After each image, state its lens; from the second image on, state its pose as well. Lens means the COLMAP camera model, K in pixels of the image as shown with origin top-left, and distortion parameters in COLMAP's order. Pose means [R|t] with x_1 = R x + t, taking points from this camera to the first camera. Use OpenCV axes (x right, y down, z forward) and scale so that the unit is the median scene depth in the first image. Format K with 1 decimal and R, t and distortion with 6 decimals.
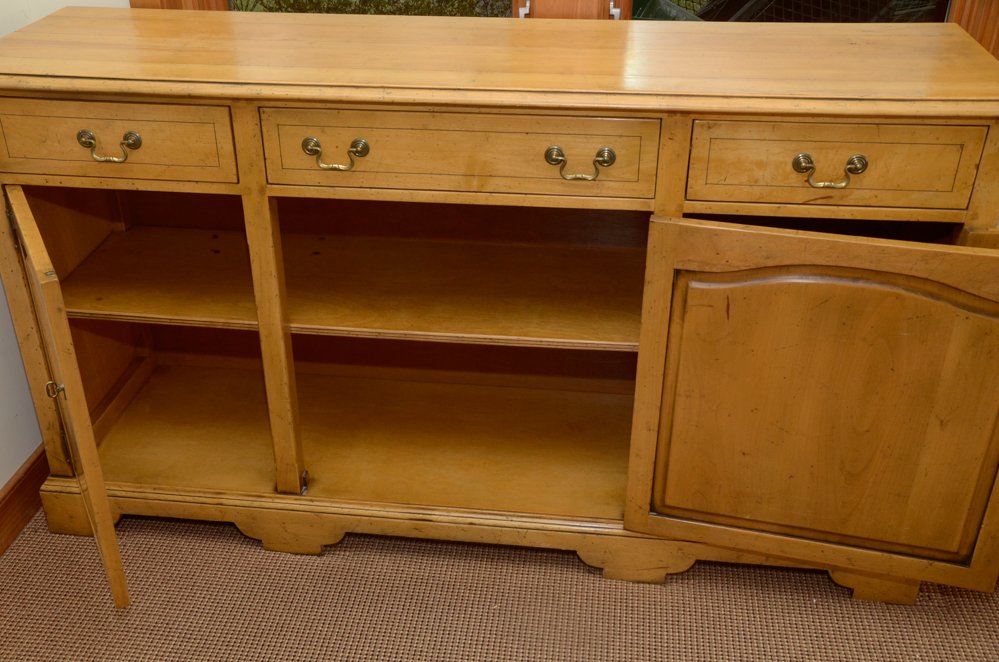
lens RADIAL K [[1040.6, 0, 479.5], [0, 1040.6, 343.5], [0, 0, 1]] dist [0.023827, 0.000000]
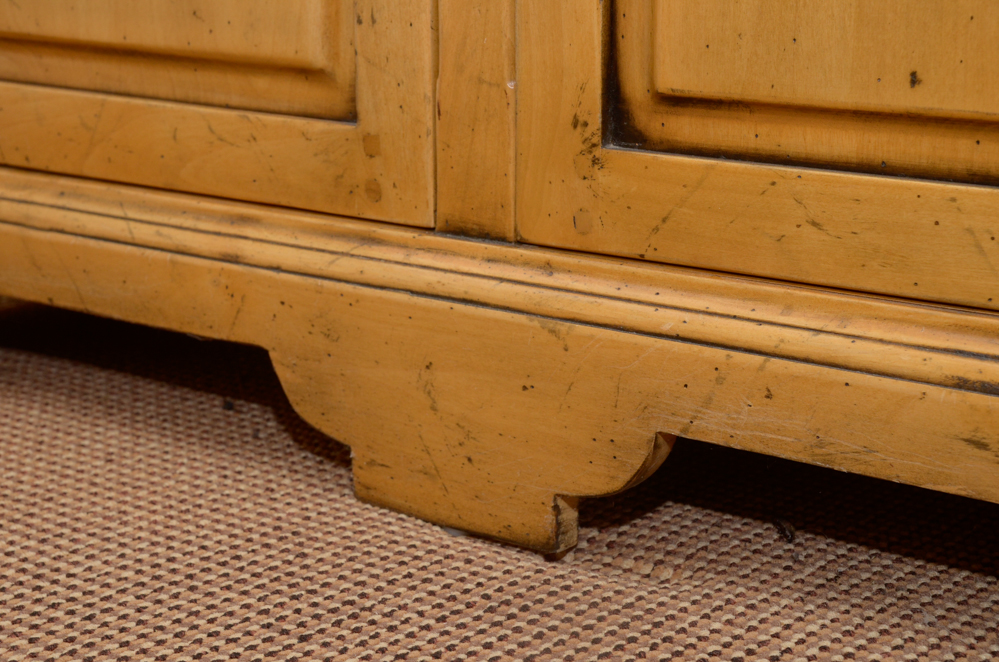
lens RADIAL K [[1992.6, 0, 499.3], [0, 1992.6, 335.9], [0, 0, 1]] dist [0.155282, 0.000000]
pose [[0.858382, 0.120619, -0.498629, 0.052131], [-0.245875, 0.949788, -0.193516, 0.294635], [0.450250, 0.288711, 0.844938, 0.753833]]
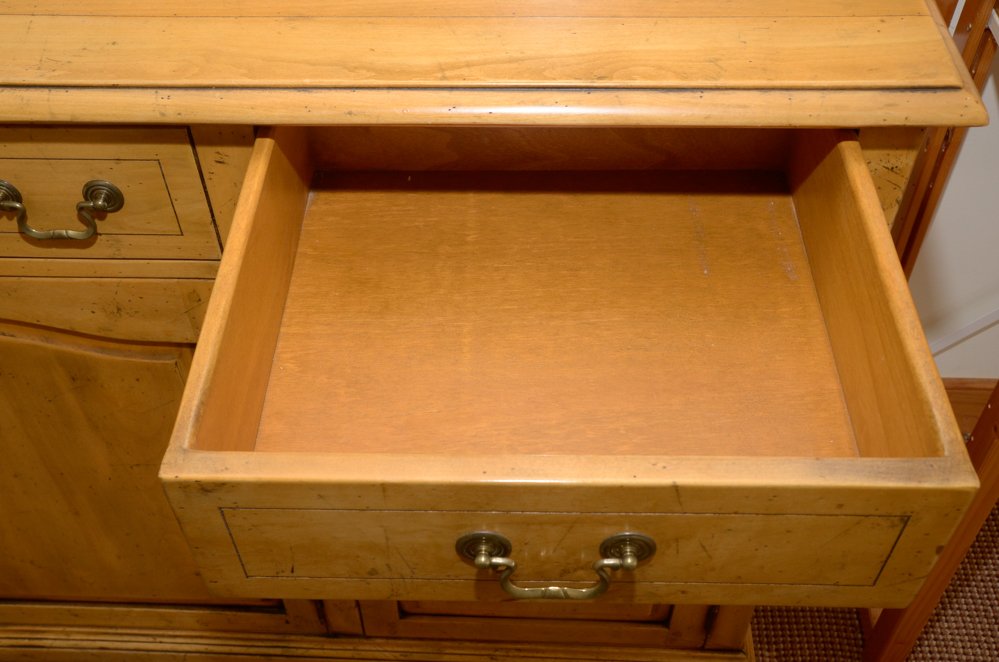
lens RADIAL K [[1040.6, 0, 474.8], [0, 1040.6, 359.7], [0, 0, 1]] dist [0.023827, 0.000000]
pose [[0.997480, -0.066525, 0.024641, 0.263670], [0.055020, 0.944711, 0.323254, -0.241799], [-0.044783, -0.321084, 0.945991, 0.474001]]
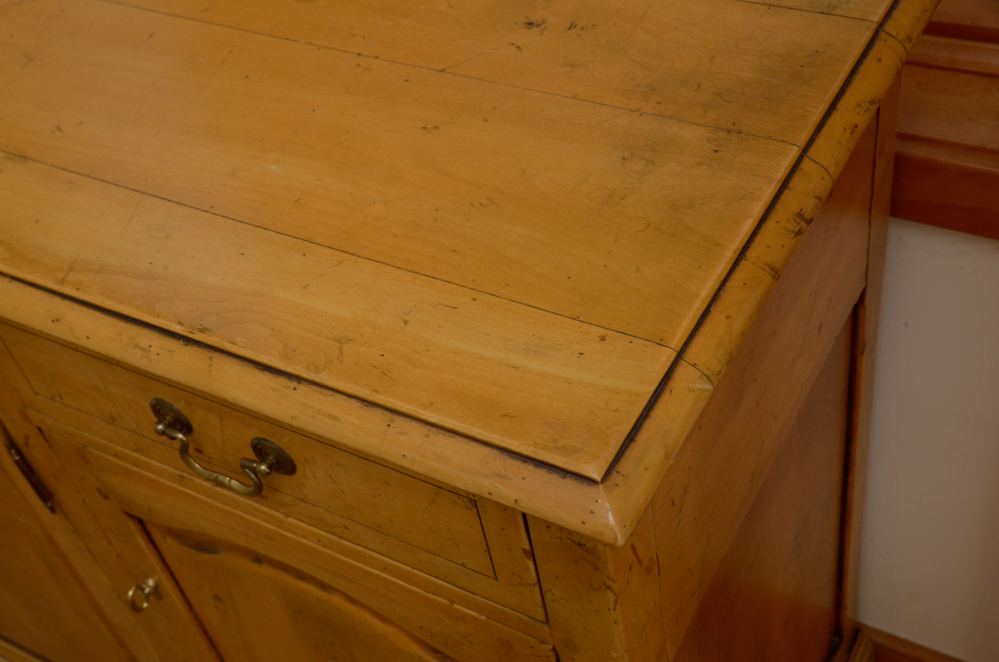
lens RADIAL K [[1282.5, 0, 494.1], [0, 1282.5, 330.9], [0, 0, 1]] dist [-0.025986, 0.000000]
pose [[0.908456, 0.183402, -0.375595, 0.555987], [-0.055883, 0.943820, 0.325700, -0.342750], [0.414228, -0.274895, 0.867668, 0.588574]]
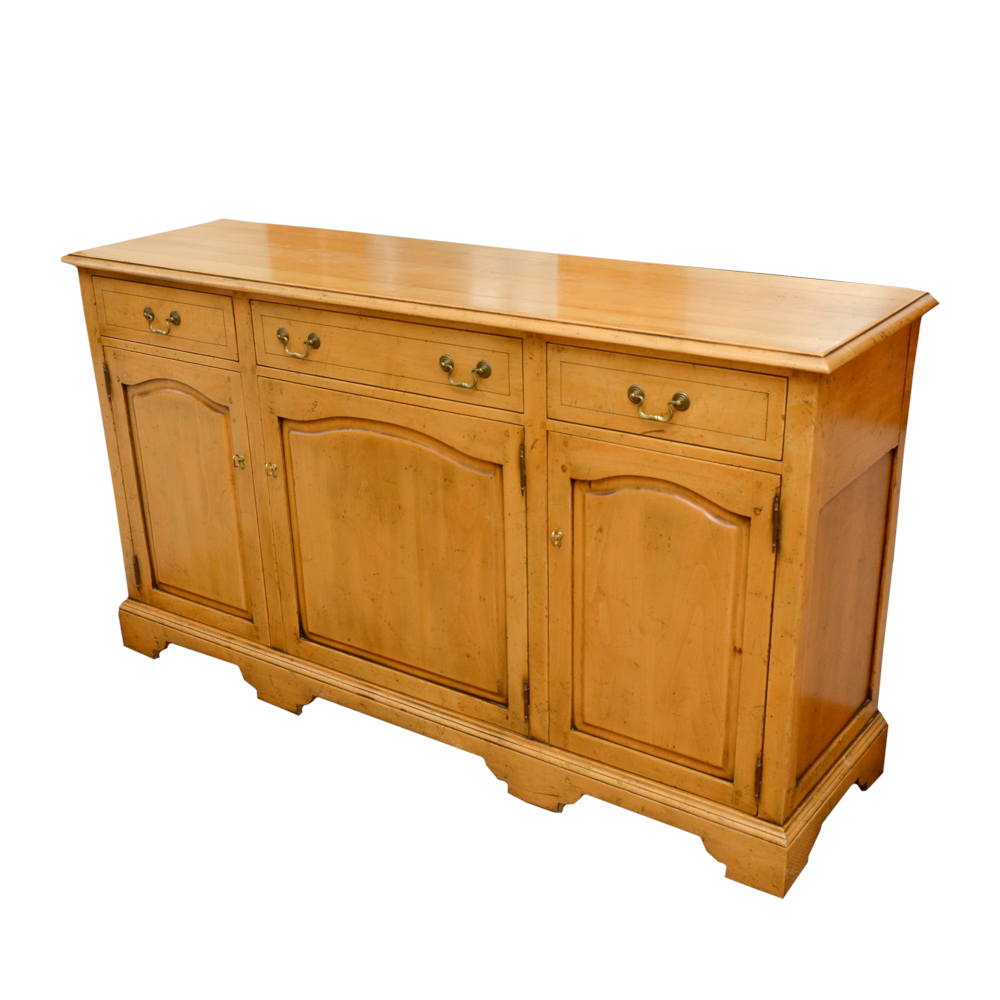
lens RADIAL K [[1292.4, 0, 512.1], [0, 1292.4, 541.9], [0, 0, 1]] dist [-0.021955, 0.000000]
pose [[0.885447, 0.168551, -0.433098, 0.726041], [-0.210339, 0.976346, -0.050060, 0.056849], [0.414415, 0.135423, 0.899956, -0.176975]]
